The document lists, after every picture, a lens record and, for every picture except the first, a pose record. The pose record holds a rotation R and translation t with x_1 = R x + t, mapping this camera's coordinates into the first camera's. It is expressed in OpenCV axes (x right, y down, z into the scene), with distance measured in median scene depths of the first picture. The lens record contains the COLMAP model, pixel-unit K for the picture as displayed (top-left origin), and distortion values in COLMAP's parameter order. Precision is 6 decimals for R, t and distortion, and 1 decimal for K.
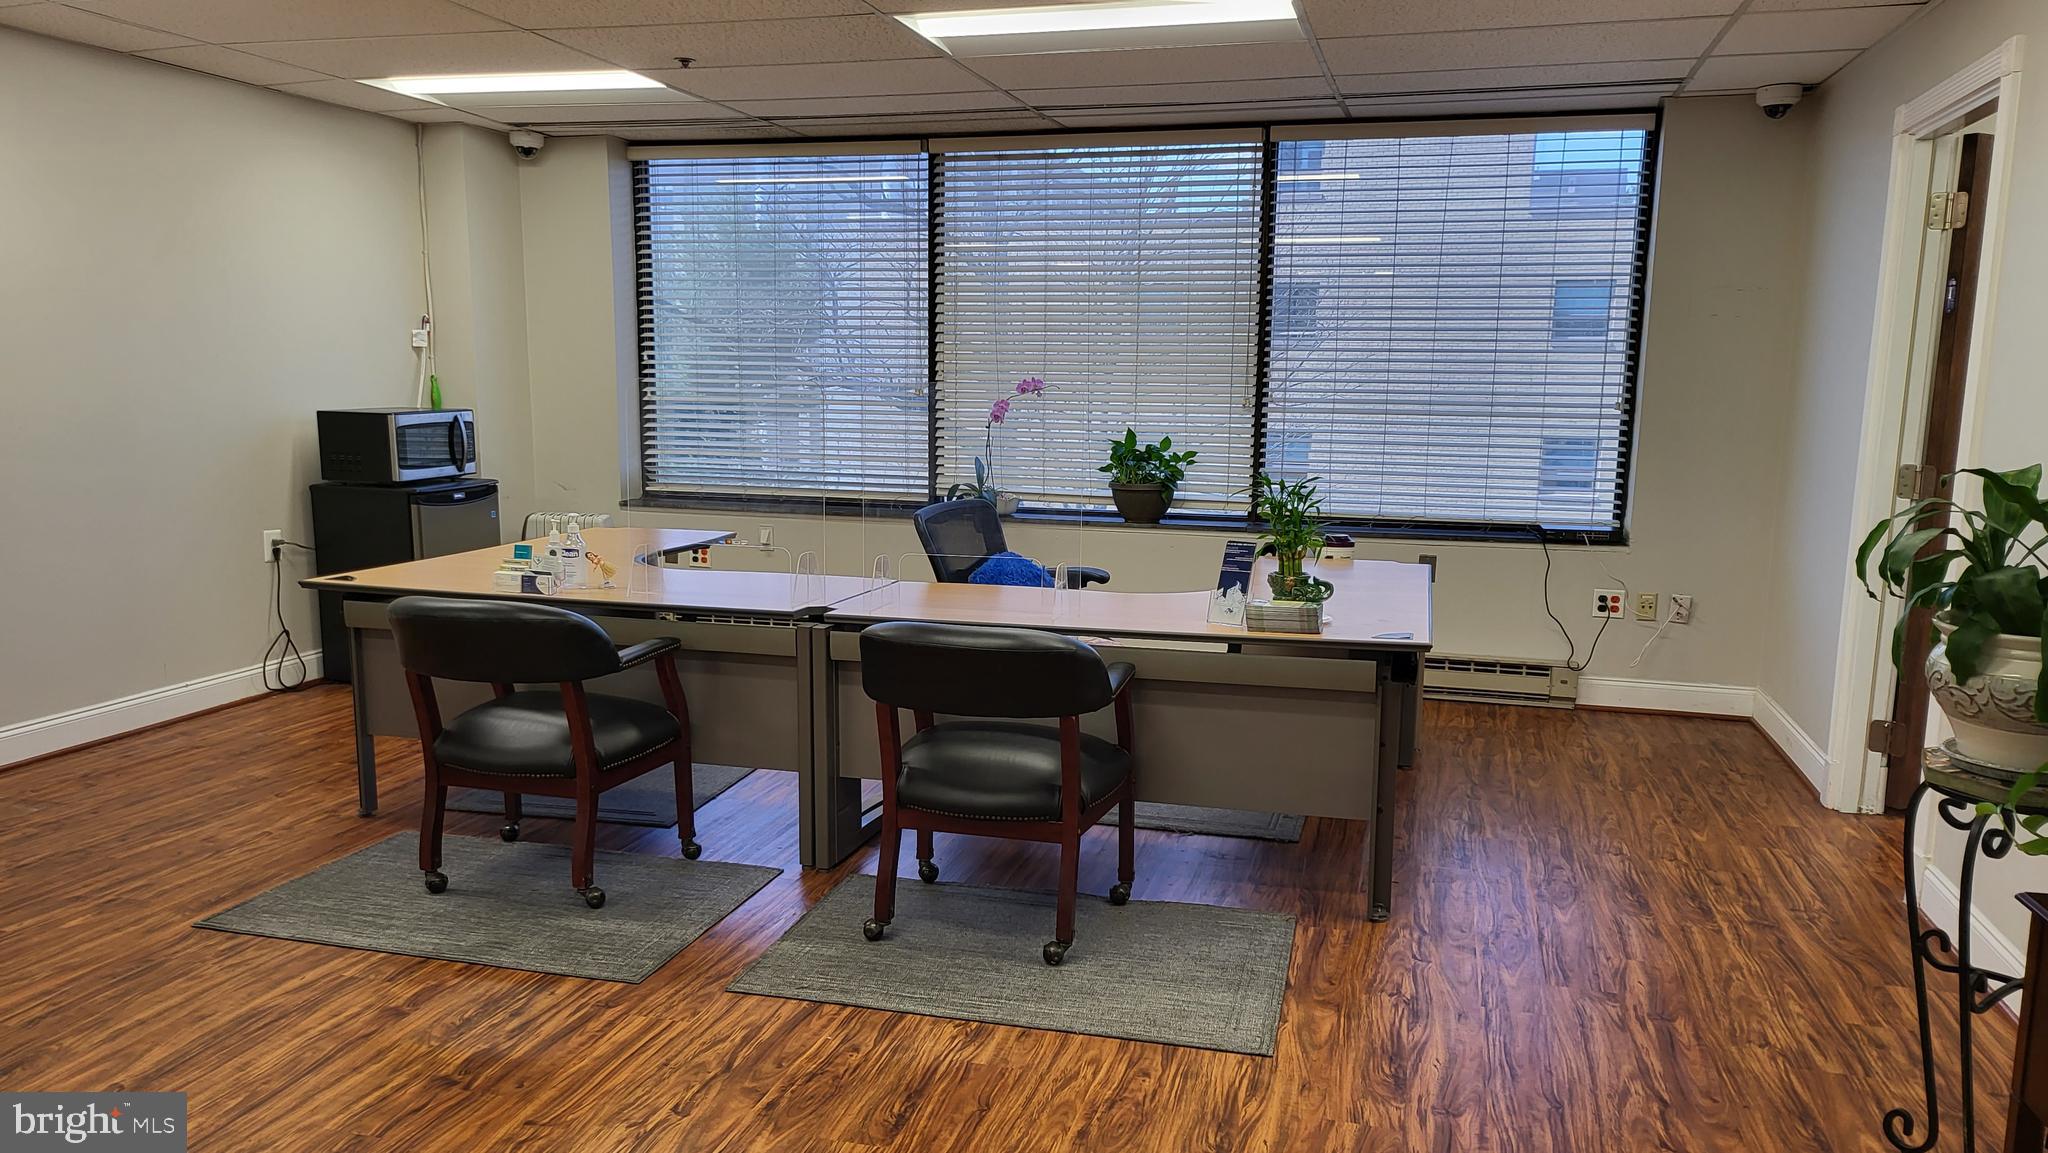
lens RADIAL K [[1439.8, 0, 1001.7], [0, 1439.8, 594.5], [0, 0, 1]] dist [0.033201, -0.006397]
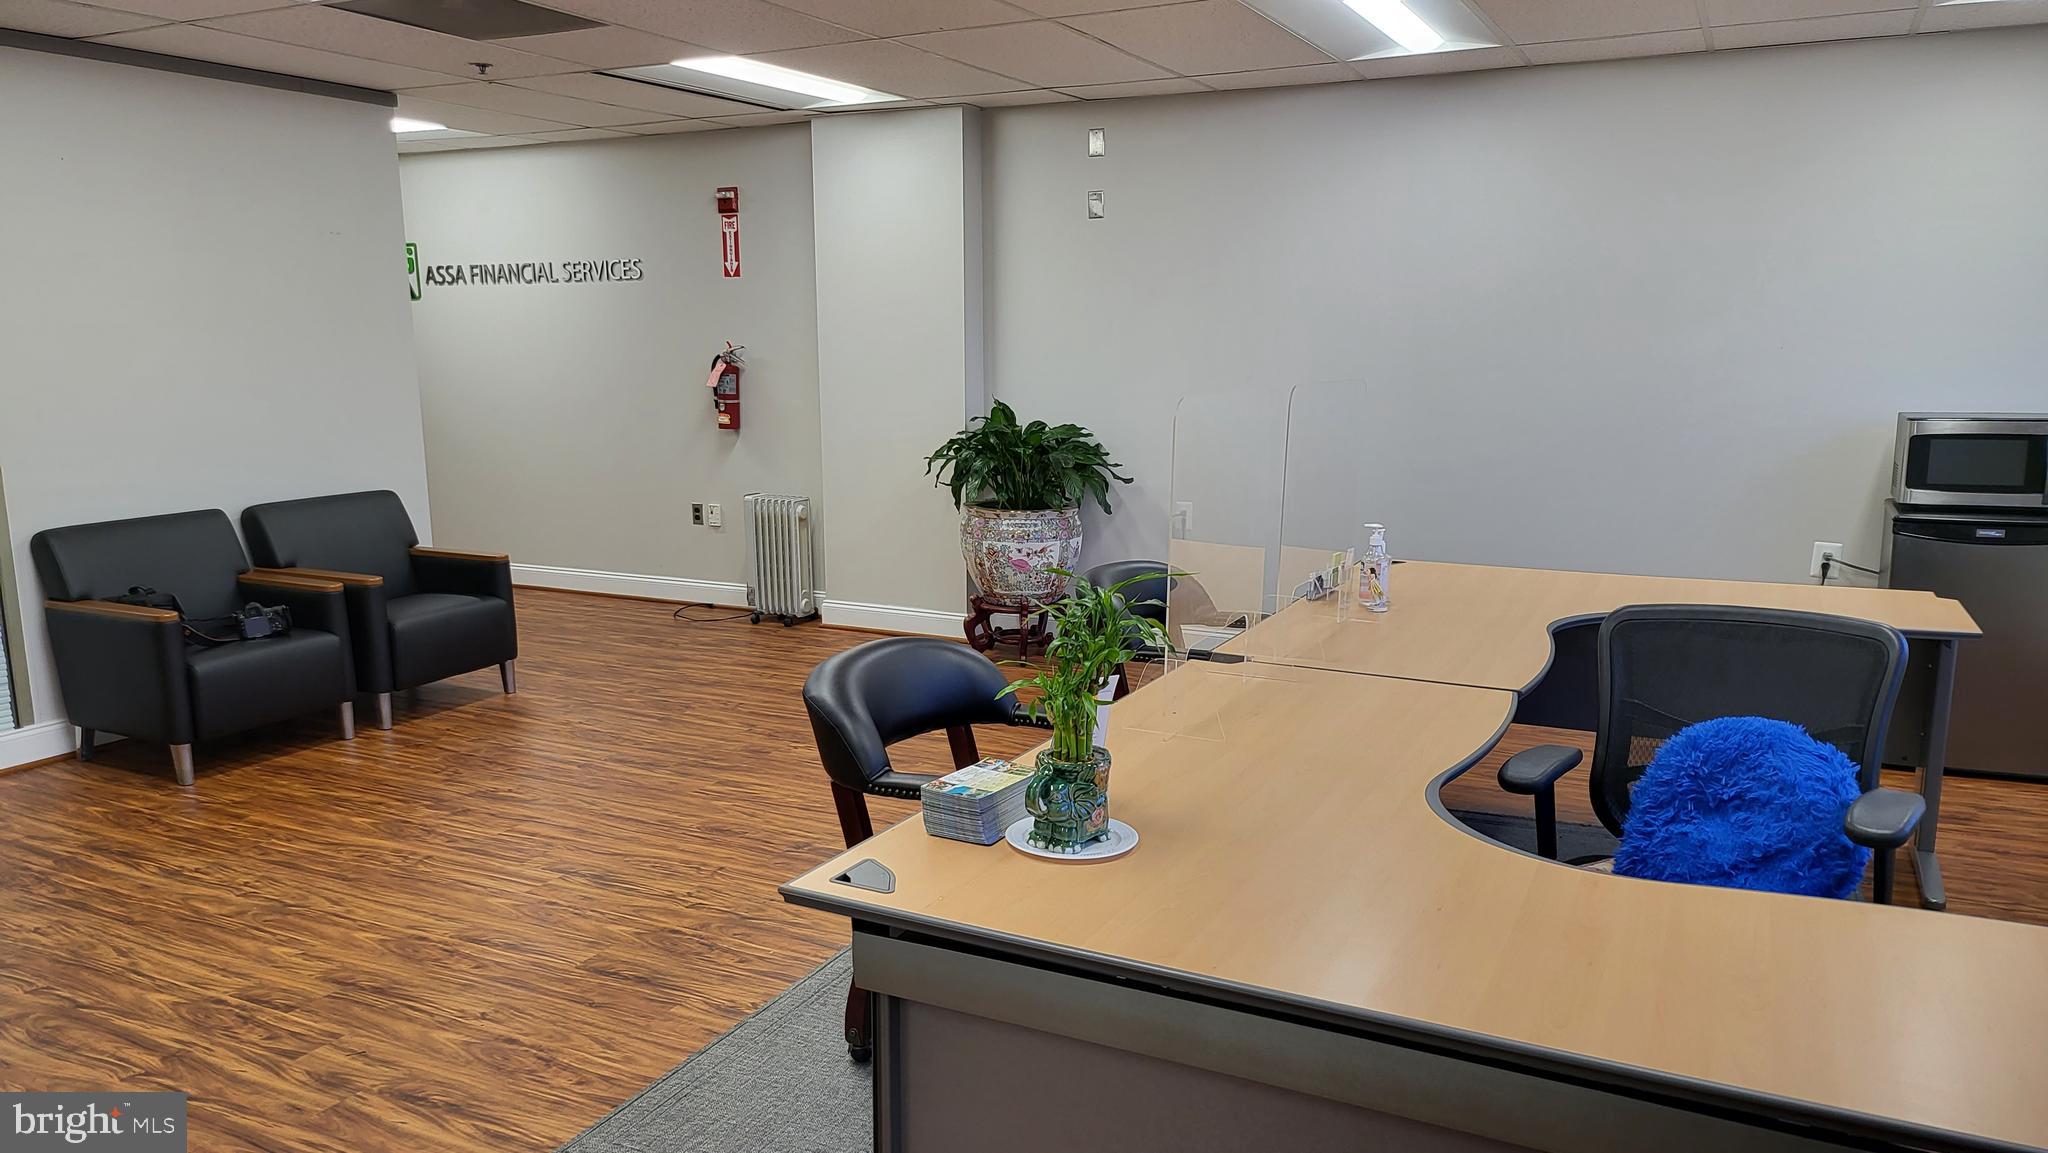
lens RADIAL K [[1439.8, 0, 1030.2], [0, 1439.8, 580.1], [0, 0, 1]] dist [0.033201, -0.006397]
pose [[-0.178385, 0.150223, -0.972426, 0.454359], [-0.153318, 0.971963, 0.178276, -0.105851], [0.971943, 0.180892, -0.150352, 0.661411]]
